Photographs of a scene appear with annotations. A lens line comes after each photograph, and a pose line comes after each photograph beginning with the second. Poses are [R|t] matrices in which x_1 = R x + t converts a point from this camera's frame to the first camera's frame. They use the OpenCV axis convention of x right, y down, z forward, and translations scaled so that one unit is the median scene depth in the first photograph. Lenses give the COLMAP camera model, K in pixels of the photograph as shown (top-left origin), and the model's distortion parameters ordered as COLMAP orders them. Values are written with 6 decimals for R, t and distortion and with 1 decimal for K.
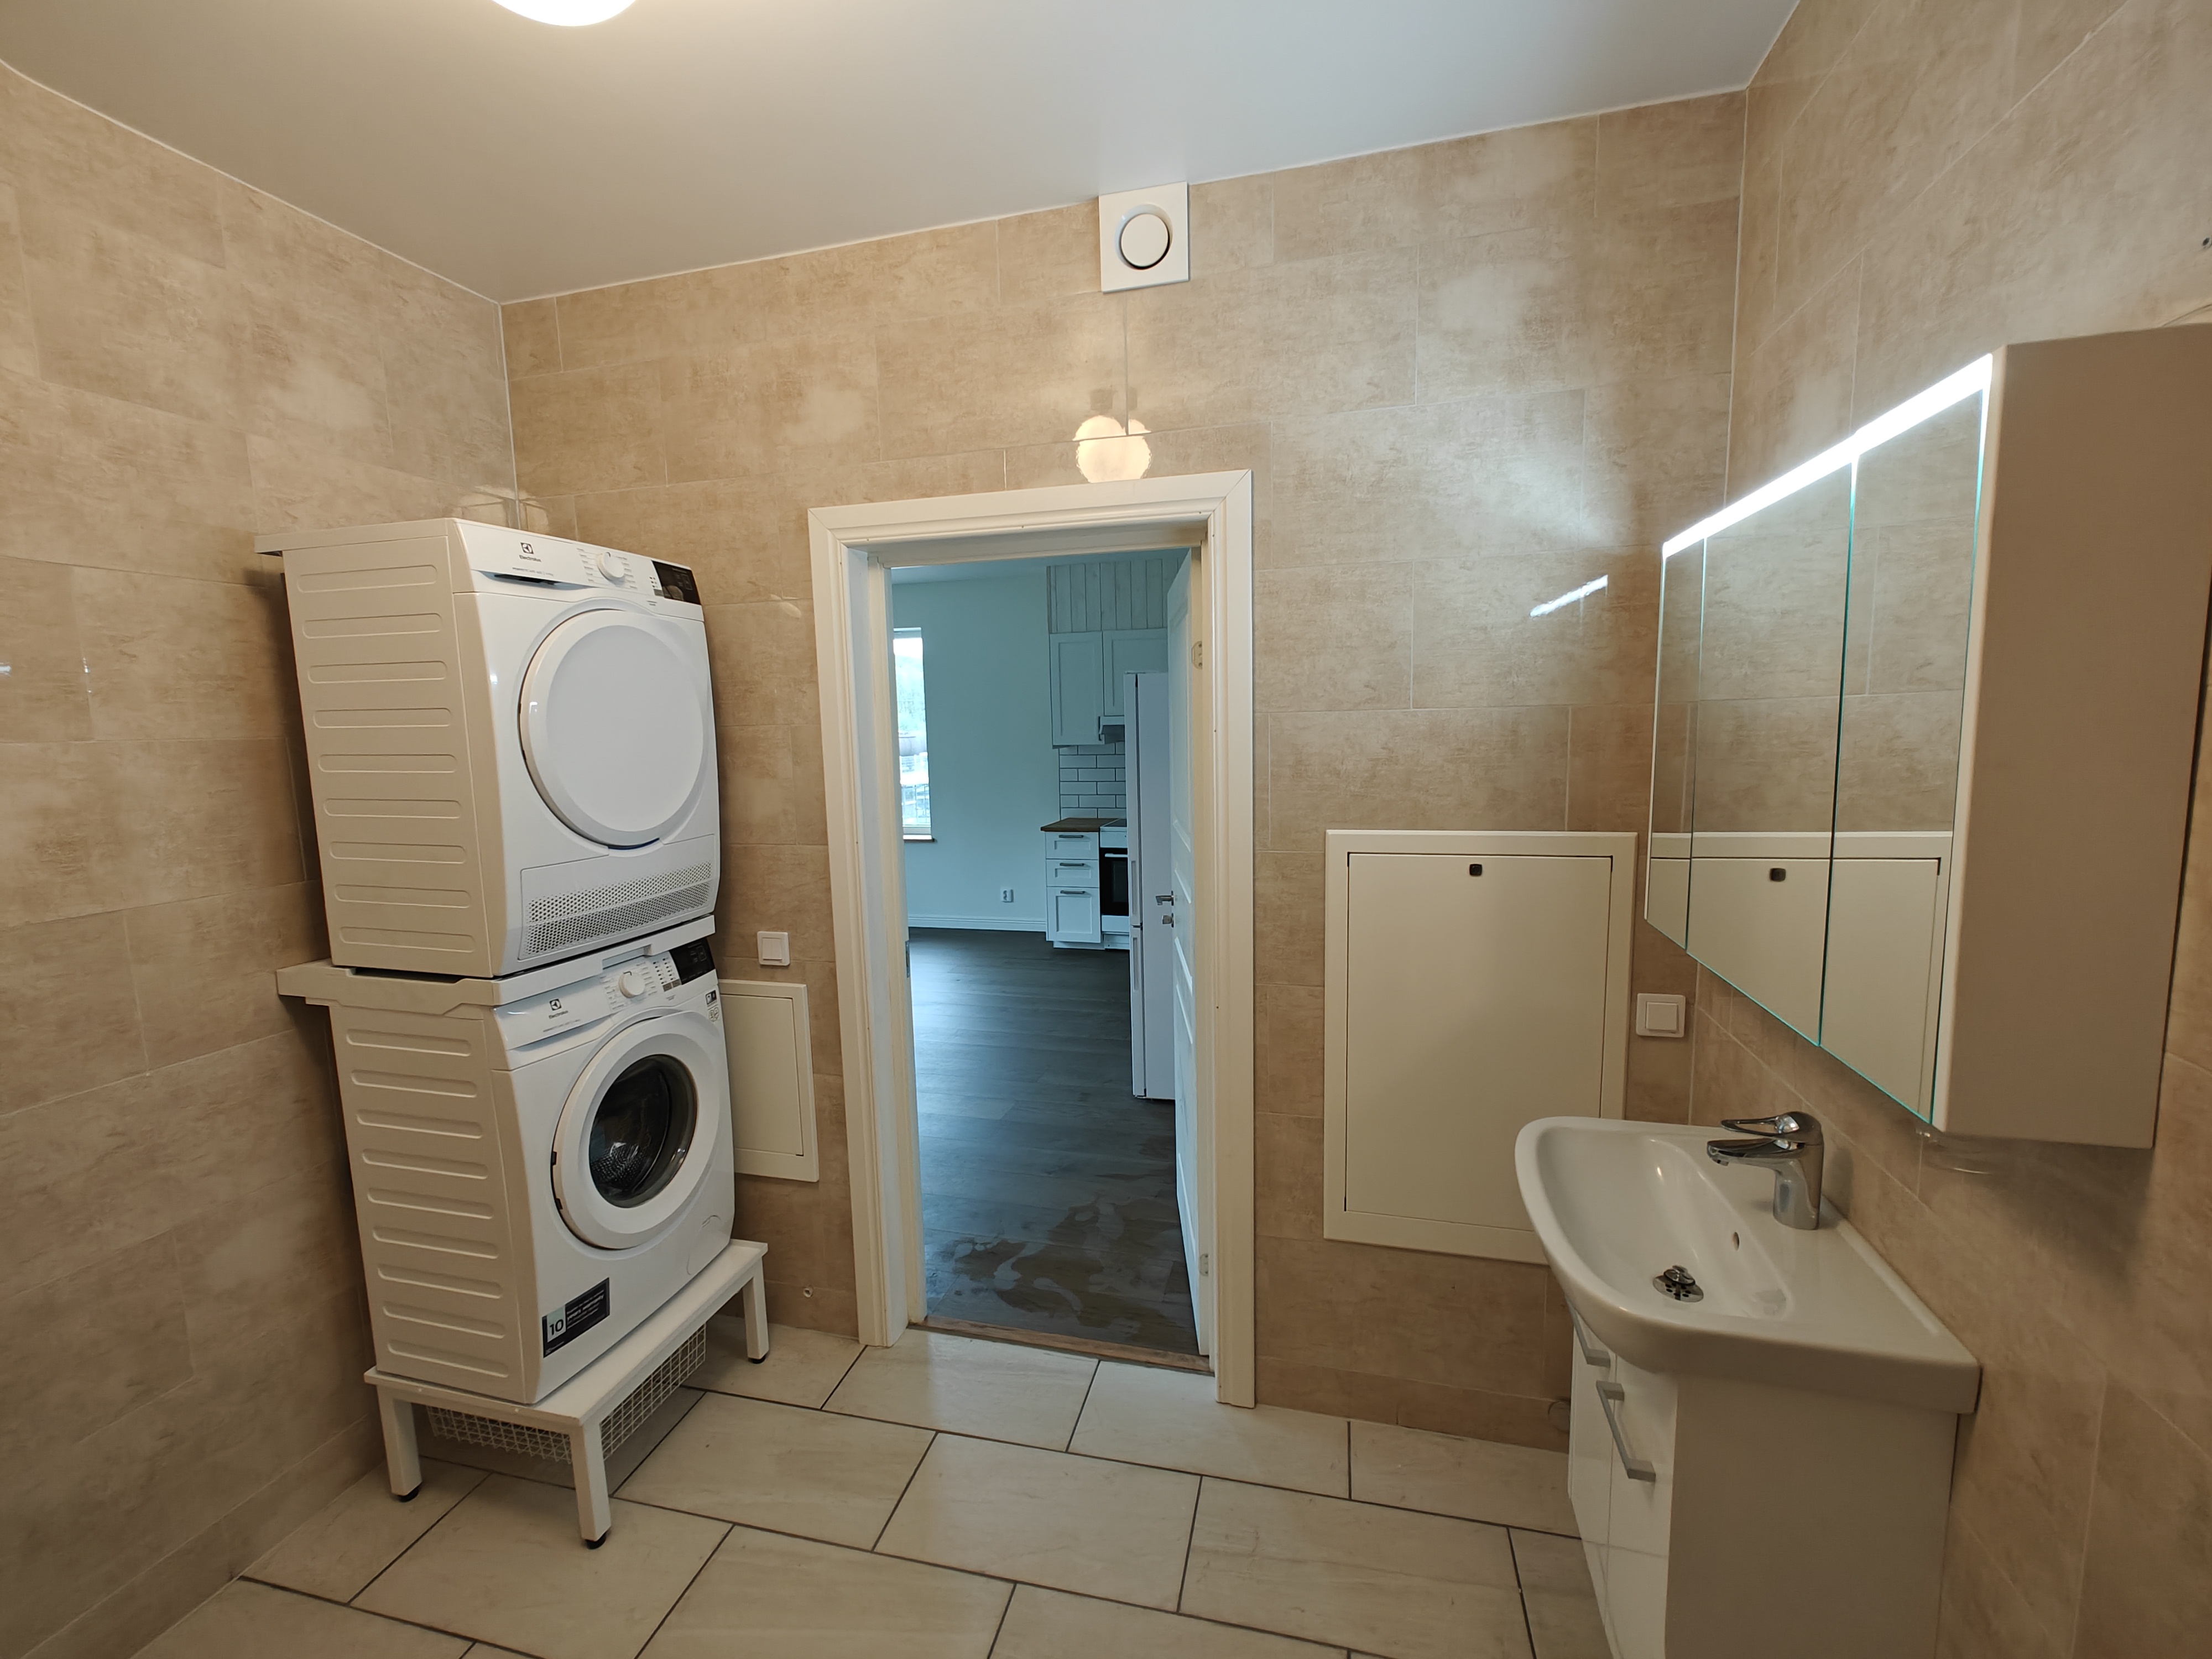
lens RADIAL K [[910.8, 0, 1115.2], [0, 910.8, 828.6], [0, 0, 1]] dist [0.000492, 0.000241]
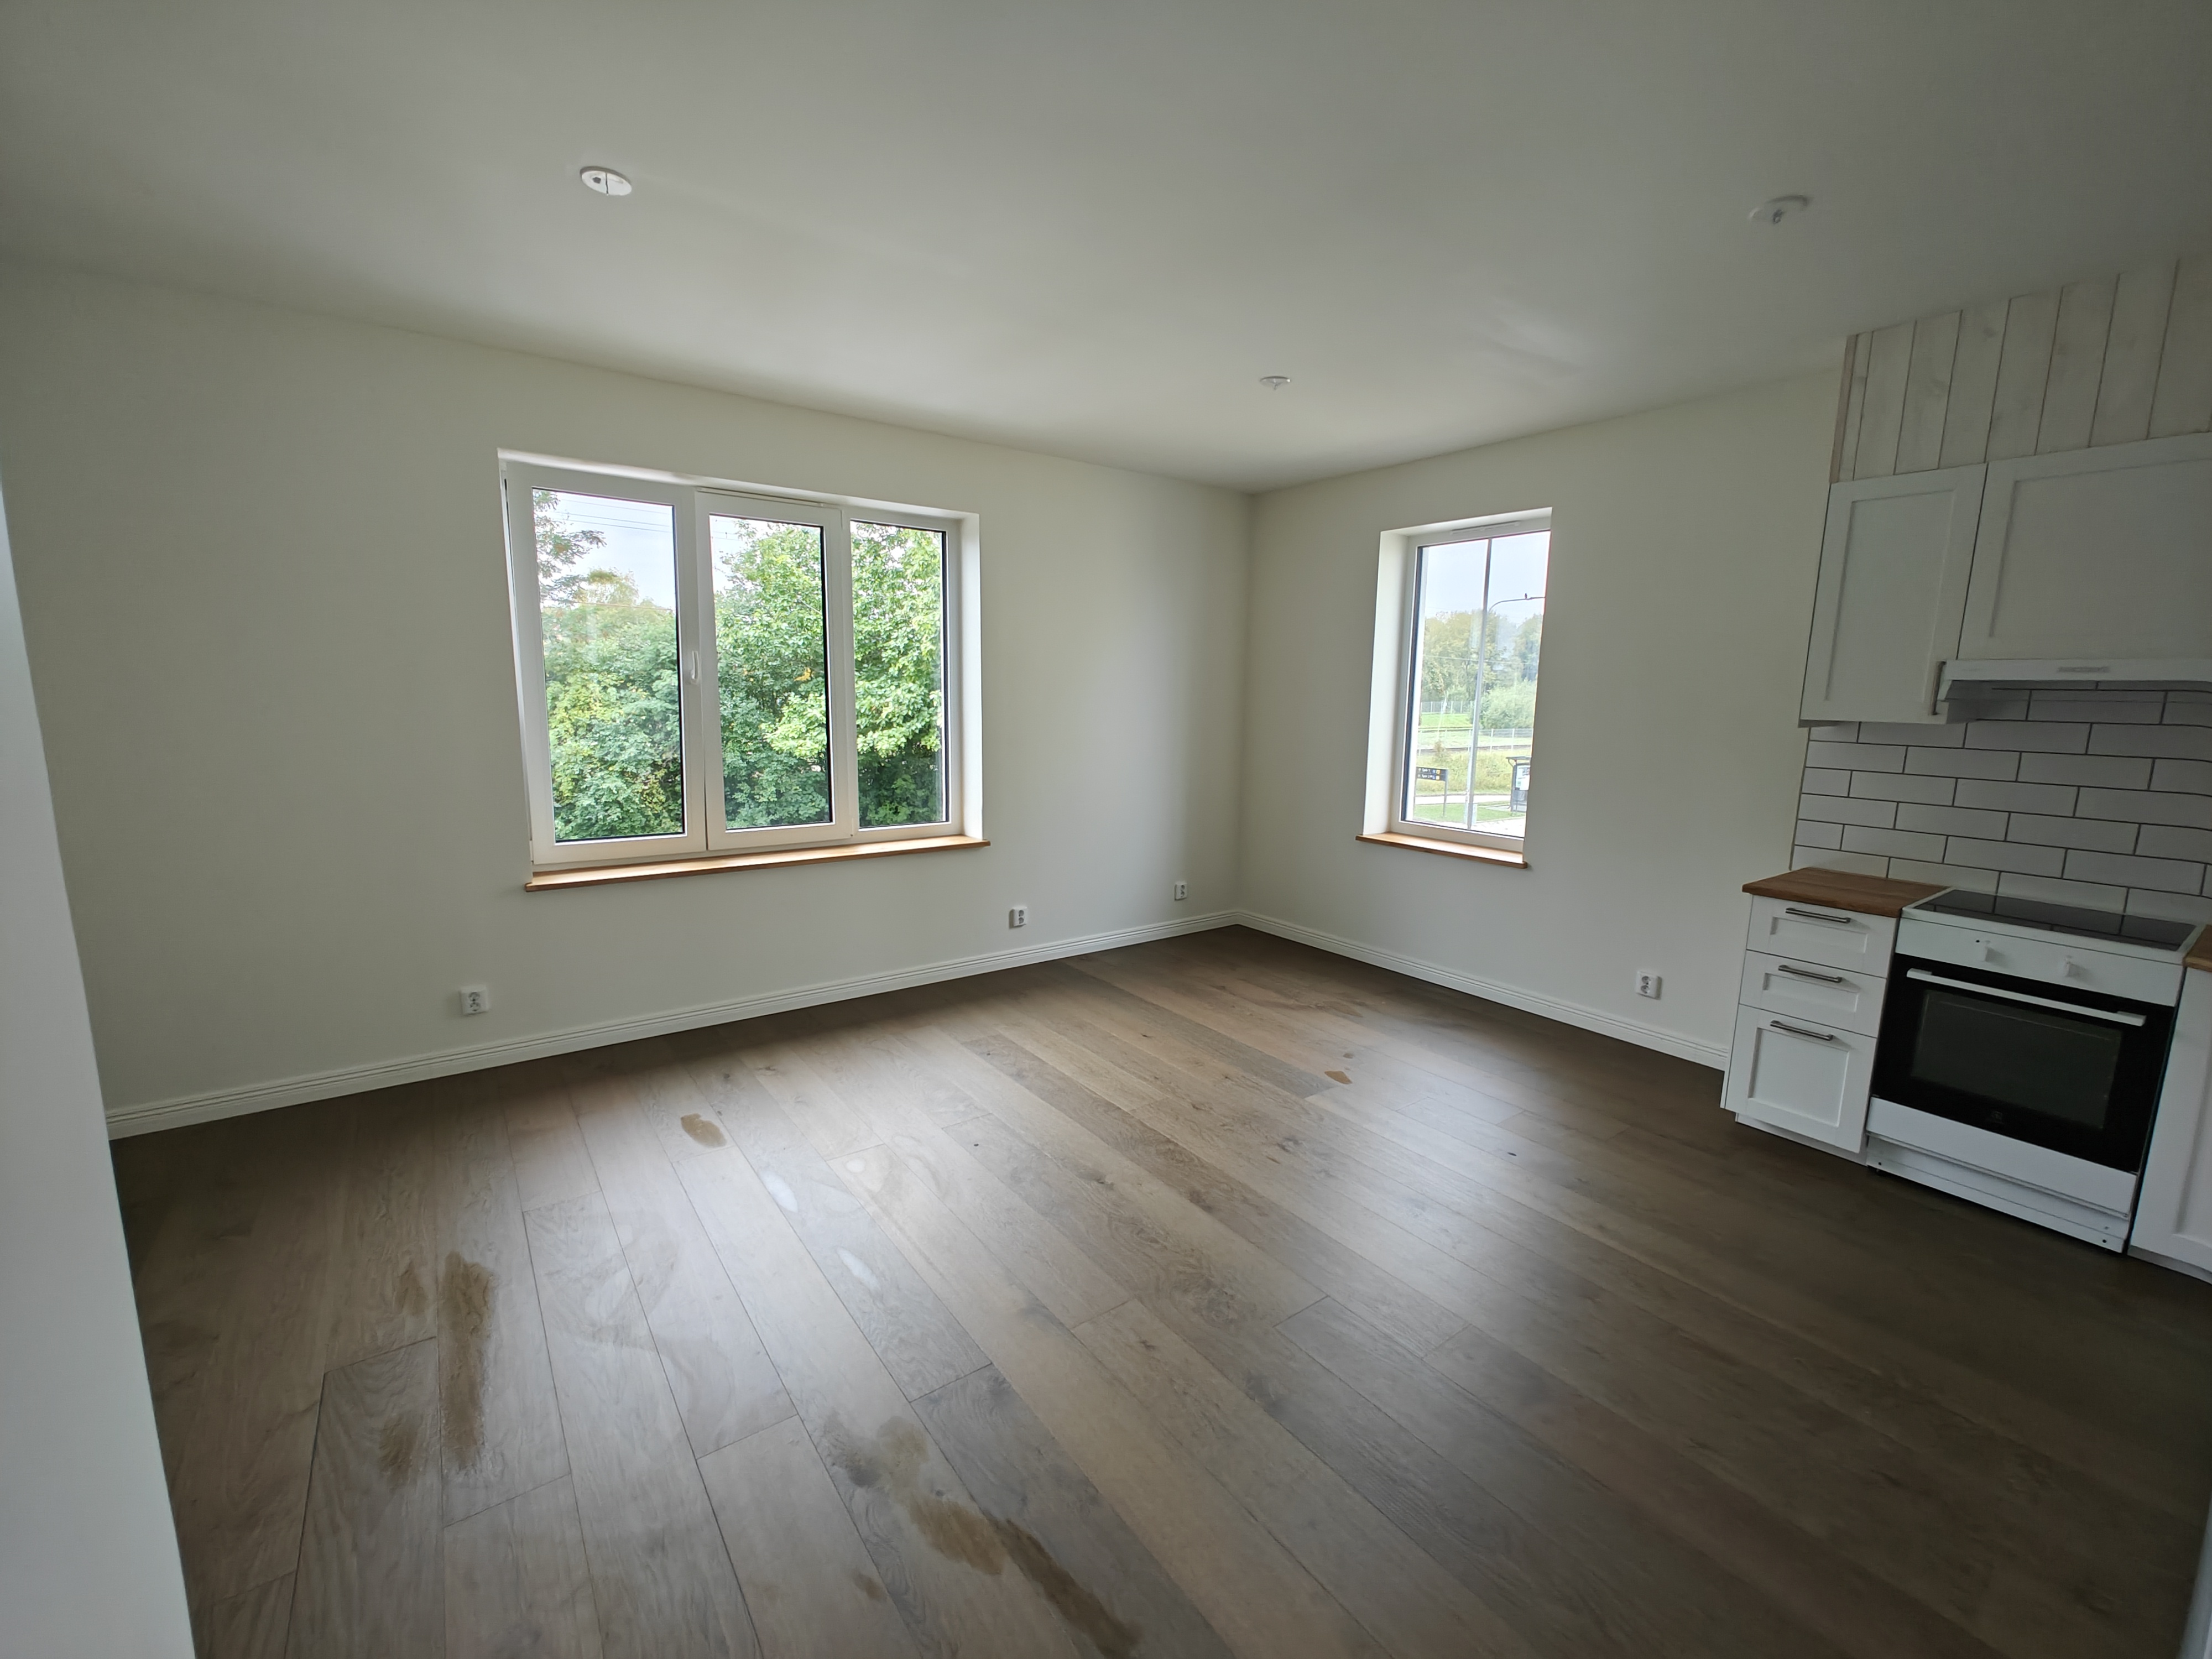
lens RADIAL K [[910.8, 0, 1115.2], [0, 910.8, 828.6], [0, 0, 1]] dist [0.000492, 0.000241]
pose [[0.775038, 0.131522, -0.618077, -0.044412], [-0.107777, 0.991282, 0.075790, -0.032207], [0.622656, 0.007874, 0.782456, 0.401882]]
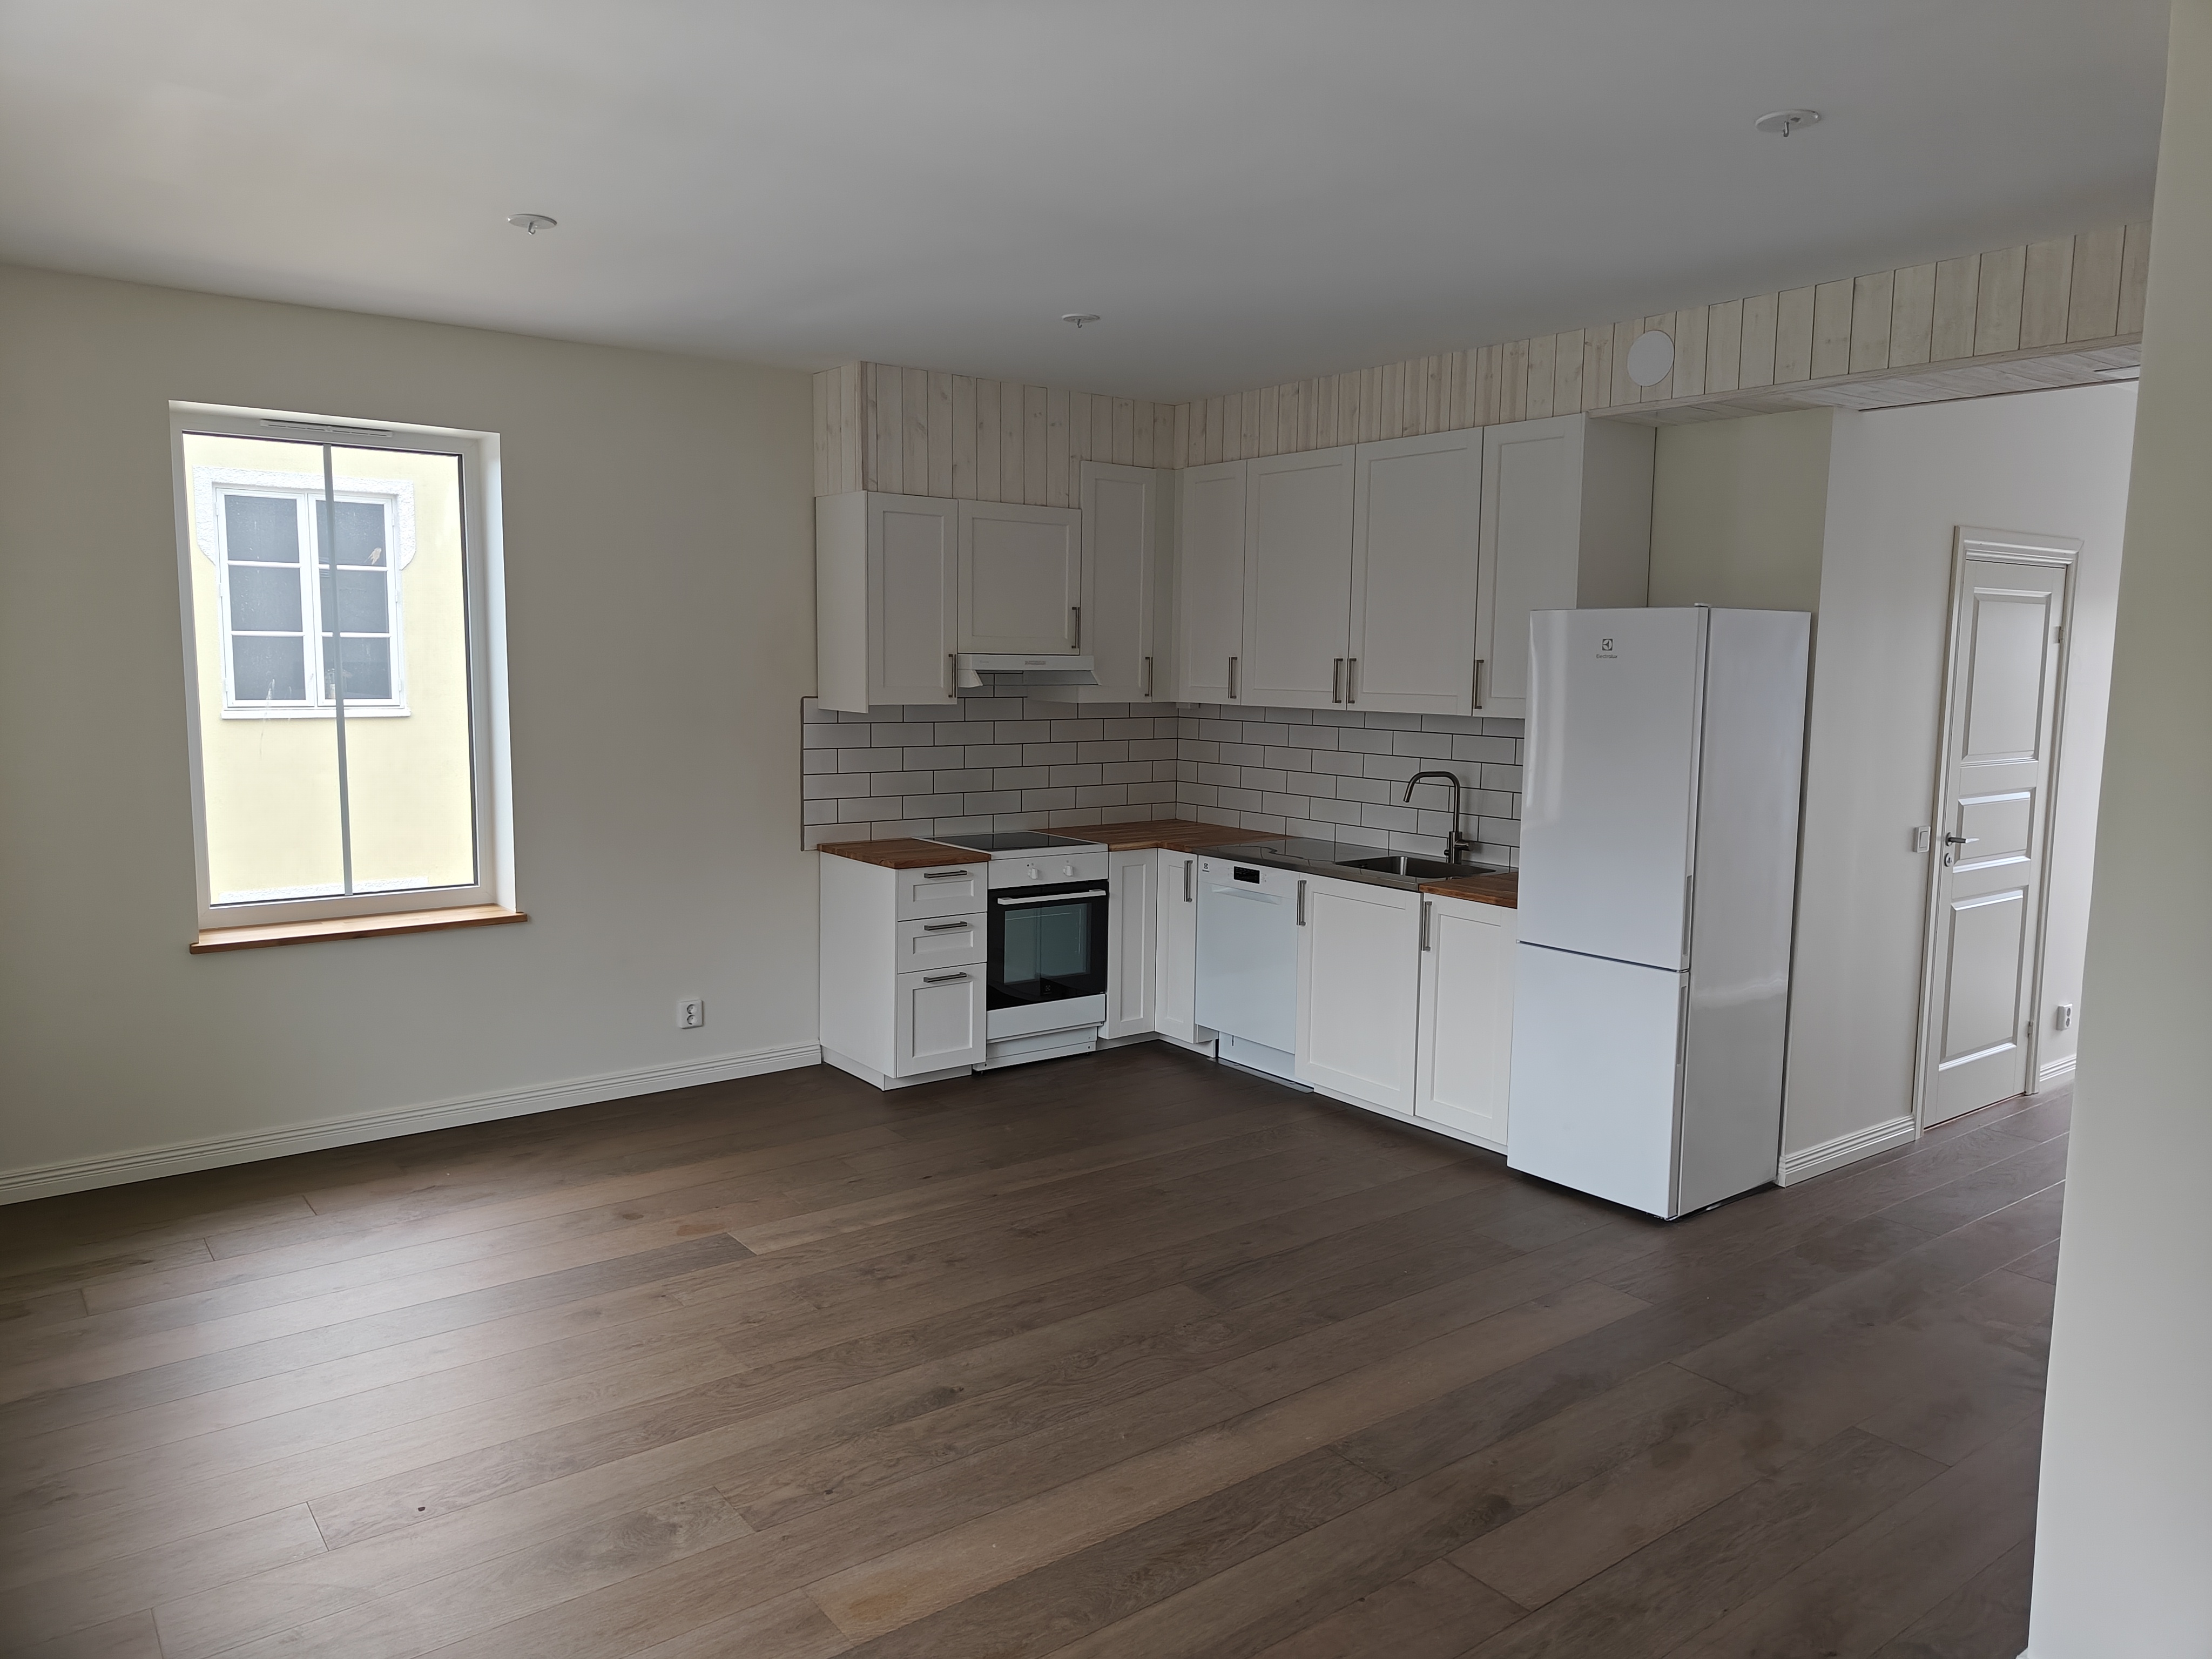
lens RADIAL K [[1532.4, 0, 1106.0], [0, 1532.4, 829.5], [0, 0, 1]] dist [0.005349, 0.000448]
pose [[0.626085, -0.060149, 0.777431, -0.687644], [0.067385, 0.997464, 0.022905, -0.031799], [-0.776838, 0.038047, 0.628550, 0.350912]]
